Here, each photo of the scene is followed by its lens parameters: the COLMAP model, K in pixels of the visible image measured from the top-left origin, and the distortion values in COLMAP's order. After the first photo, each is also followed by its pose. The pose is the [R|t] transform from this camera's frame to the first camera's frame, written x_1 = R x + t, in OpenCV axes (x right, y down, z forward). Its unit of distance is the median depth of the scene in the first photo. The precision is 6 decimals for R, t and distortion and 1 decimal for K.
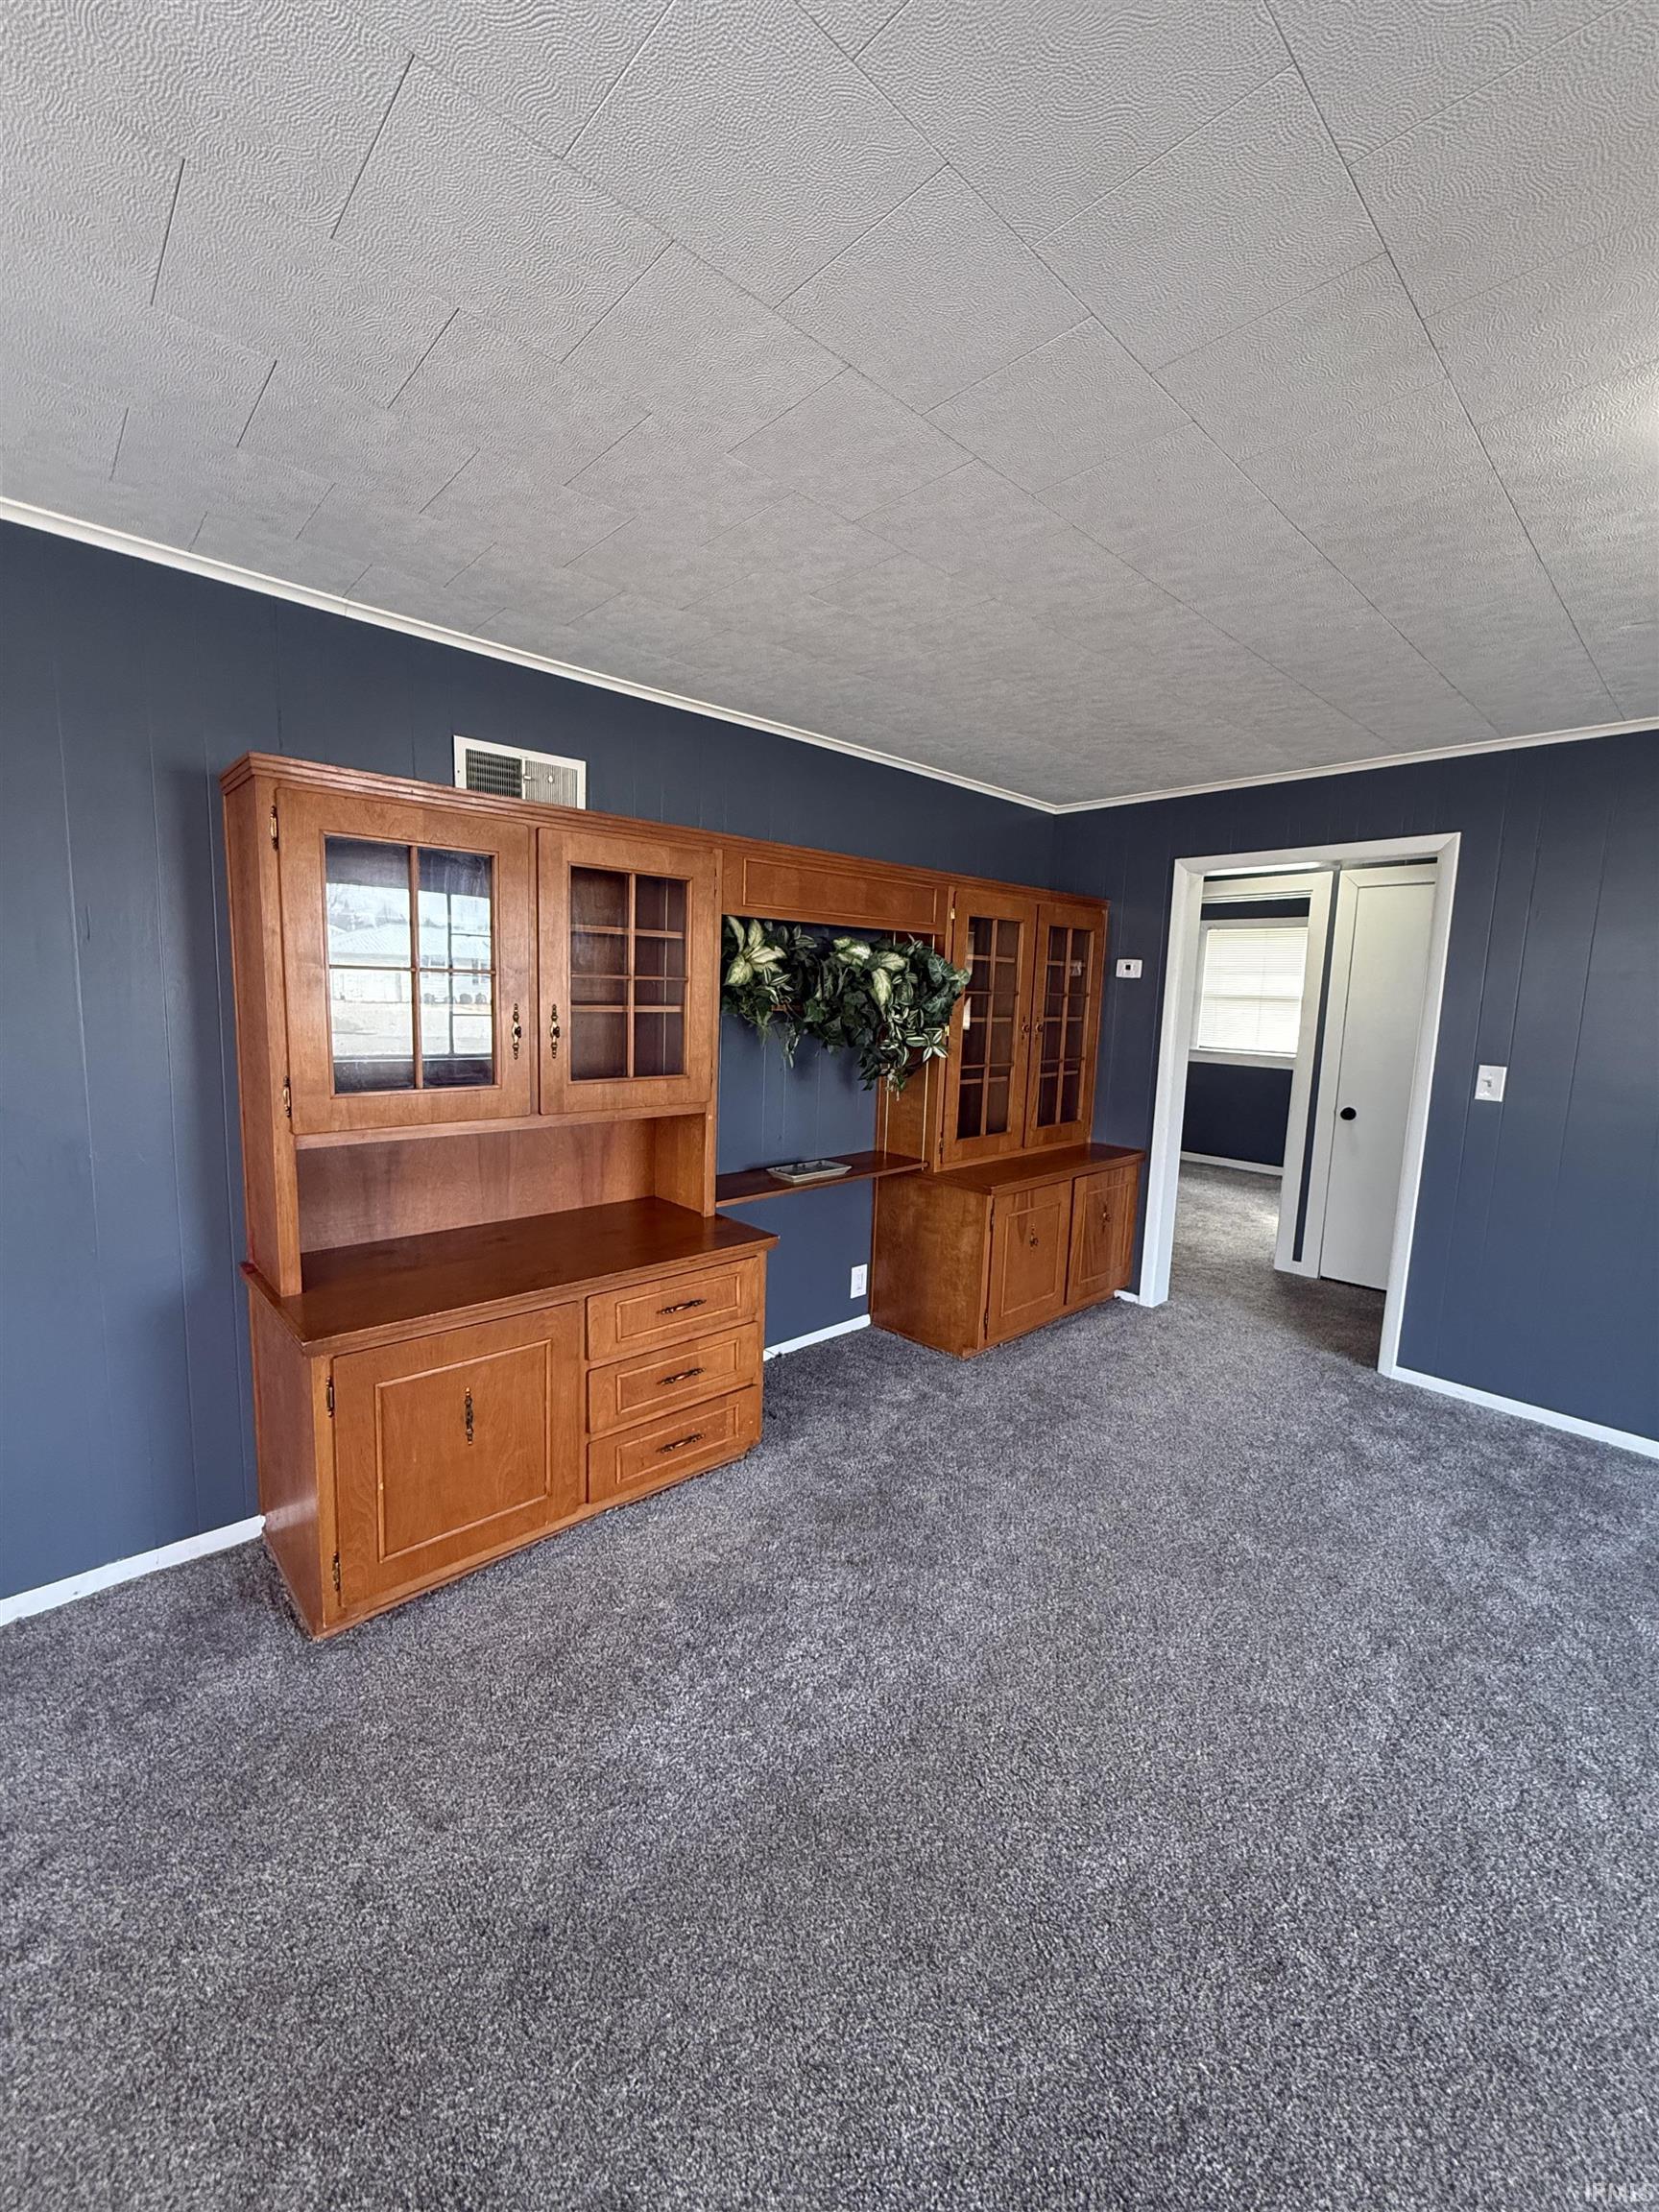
lens RADIAL K [[875.7, 0, 830.8], [0, 875.7, 1101.4], [0, 0, 1]] dist [-0.000063, -0.000624]
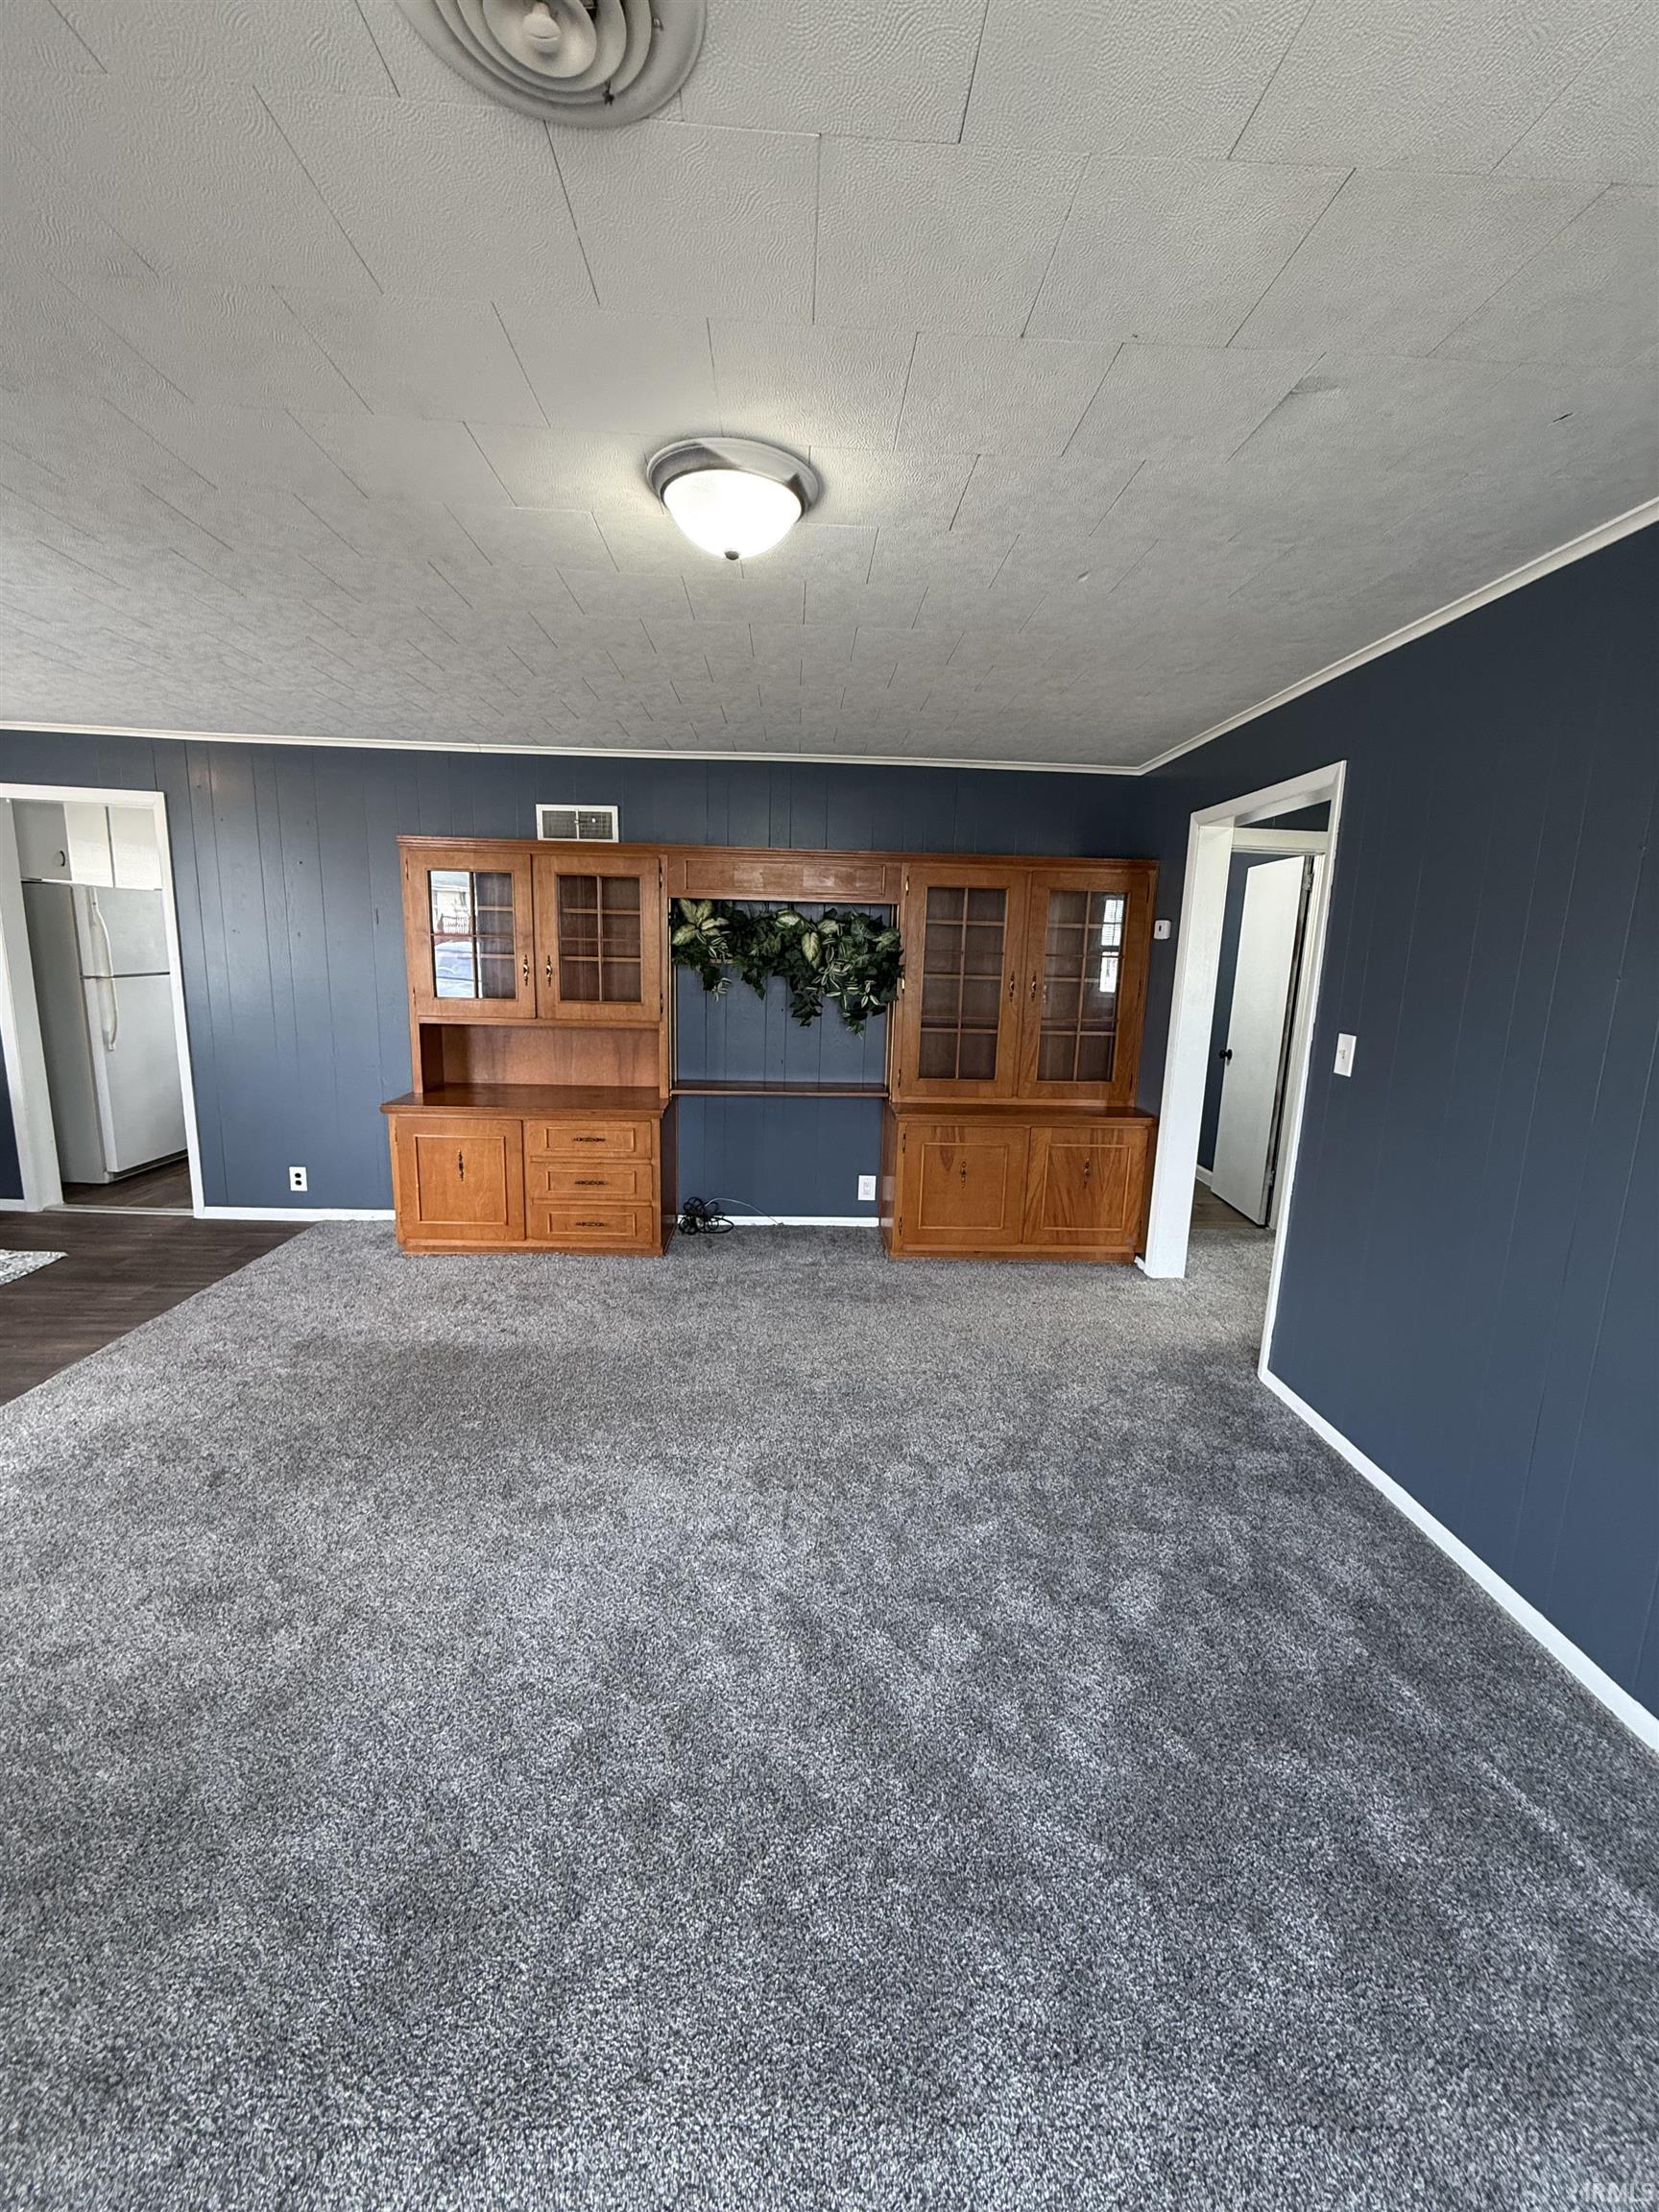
lens RADIAL K [[875.7, 0, 826.0], [0, 875.7, 1103.1], [0, 0, 1]] dist [-0.000063, -0.000624]
pose [[0.756805, 0.107670, -0.644712, 1.024642], [-0.089769, 0.994114, 0.060645, 0.021625], [0.647447, 0.011979, 0.762016, 0.026270]]
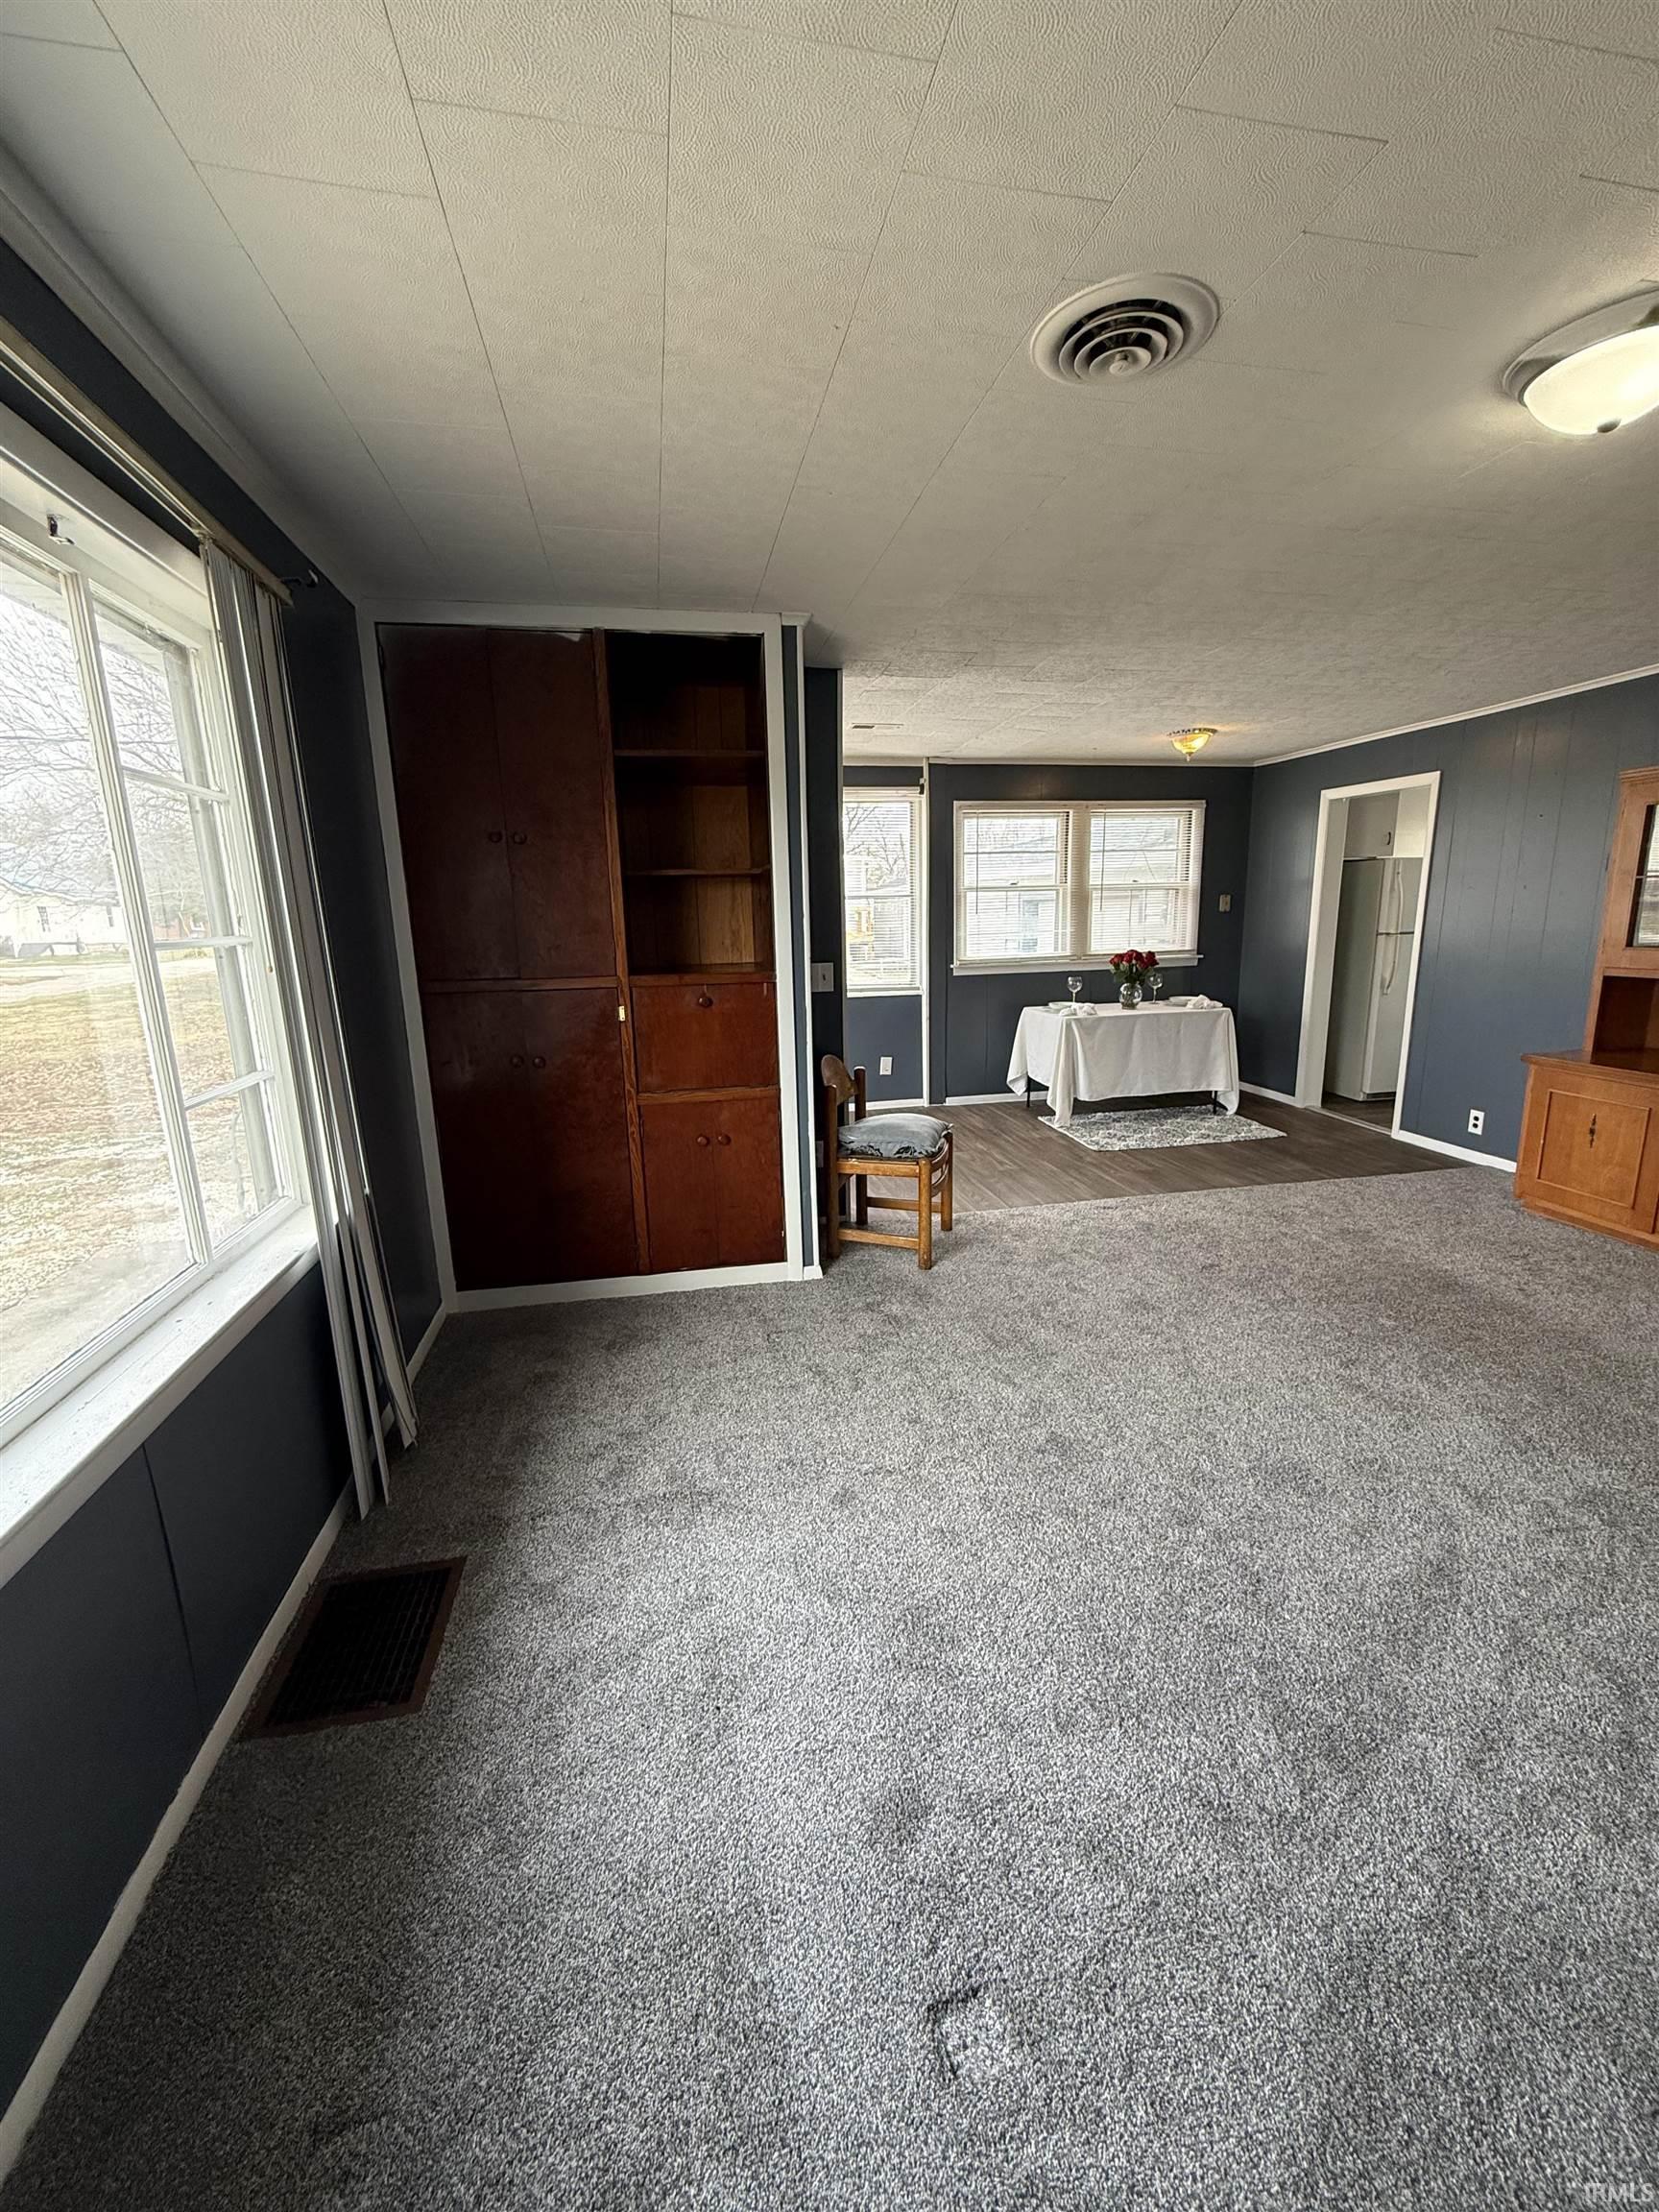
lens RADIAL K [[875.7, 0, 829.5], [0, 875.7, 1102.9], [0, 0, 1]] dist [-0.000063, -0.000624]
pose [[-0.528002, 0.160015, -0.834032, 1.339894], [-0.099947, 0.963555, 0.248139, 0.012754], [0.843342, 0.214376, -0.492765, 0.392921]]
